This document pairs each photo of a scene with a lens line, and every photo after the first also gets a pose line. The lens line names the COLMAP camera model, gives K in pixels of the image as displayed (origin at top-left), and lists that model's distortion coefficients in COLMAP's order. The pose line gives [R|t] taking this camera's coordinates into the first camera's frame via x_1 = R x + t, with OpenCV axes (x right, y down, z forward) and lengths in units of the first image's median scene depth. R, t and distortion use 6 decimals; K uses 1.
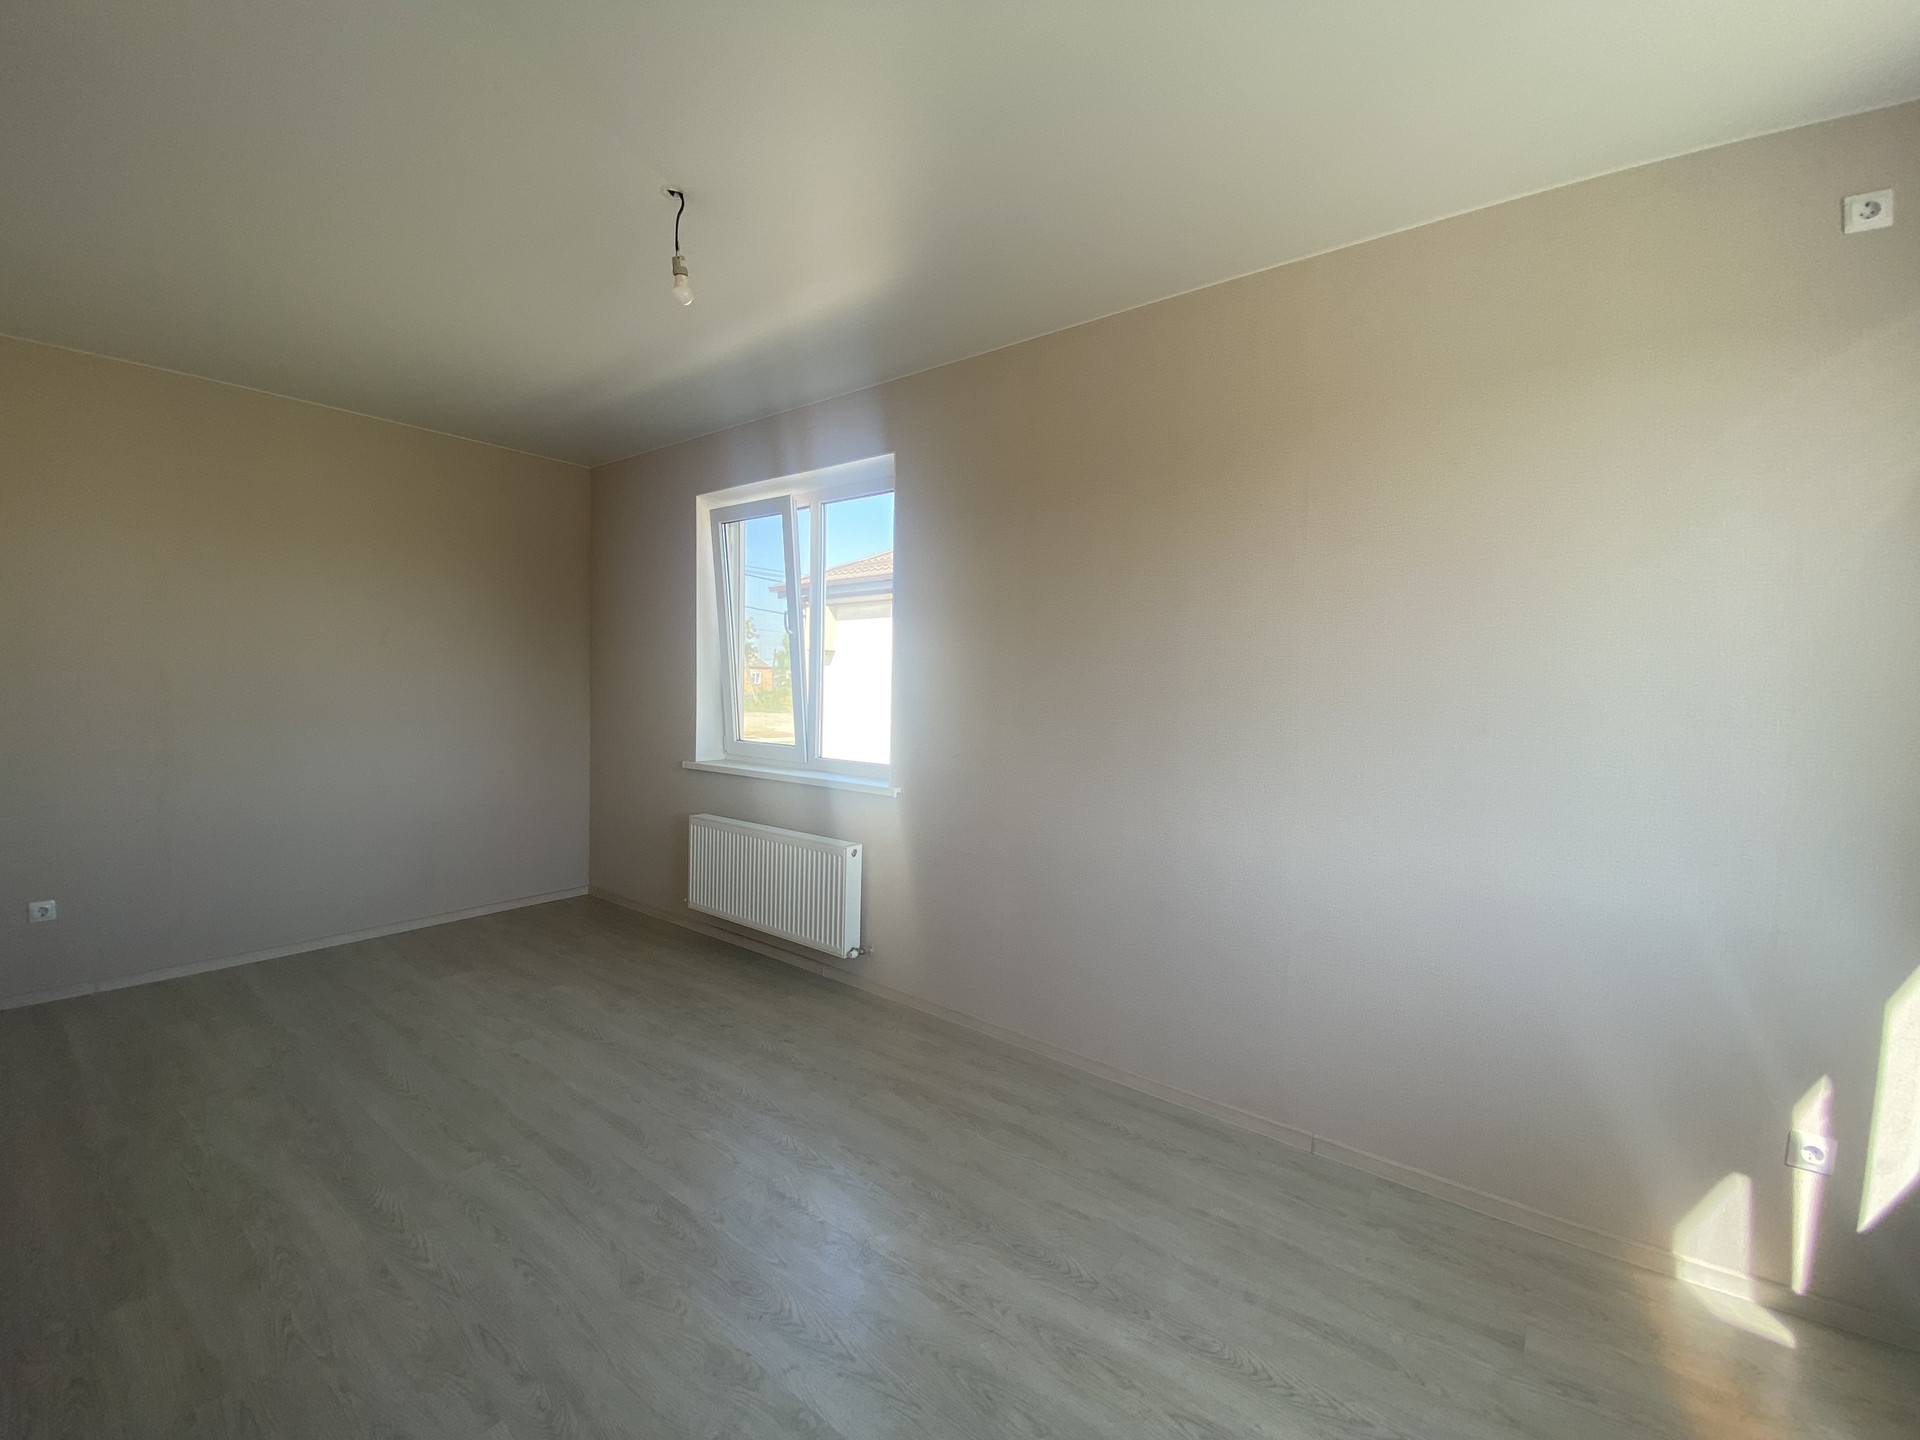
lens RADIAL K [[777.4, 0, 960.0], [0, 777.4, 720.0], [0, 0, 1]] dist [0.022966, -0.019930]
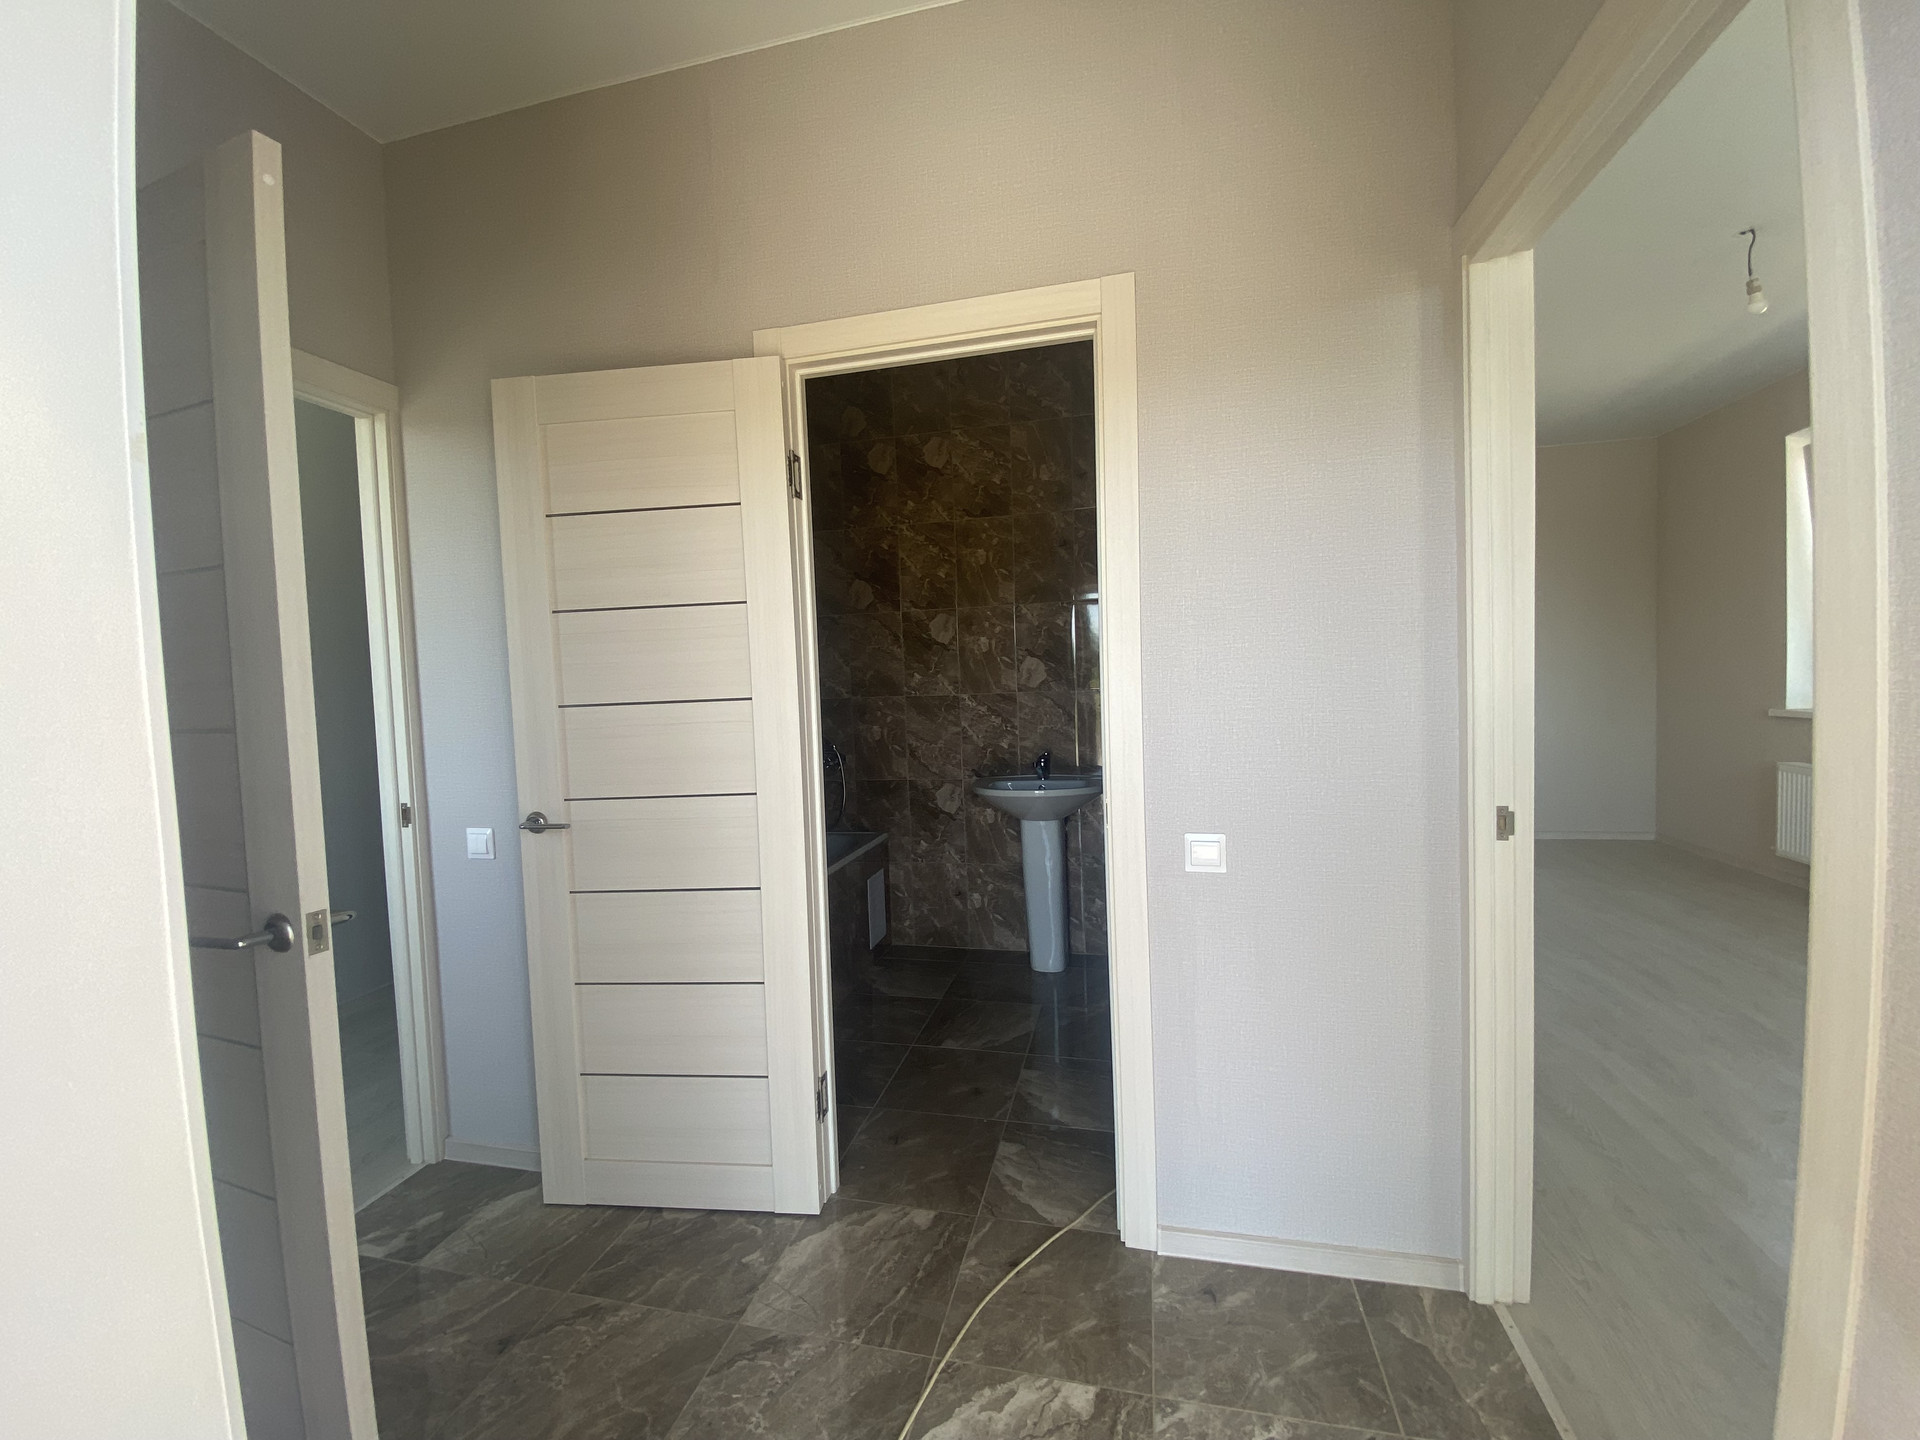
lens RADIAL K [[777.4, 0, 960.0], [0, 777.4, 720.0], [0, 0, 1]] dist [0.022966, -0.019930]
pose [[0.401813, 0.007652, -0.915690, 0.259482], [0.013980, 0.999797, 0.014489, 0.068772], [0.915615, -0.018623, 0.401625, -0.646479]]
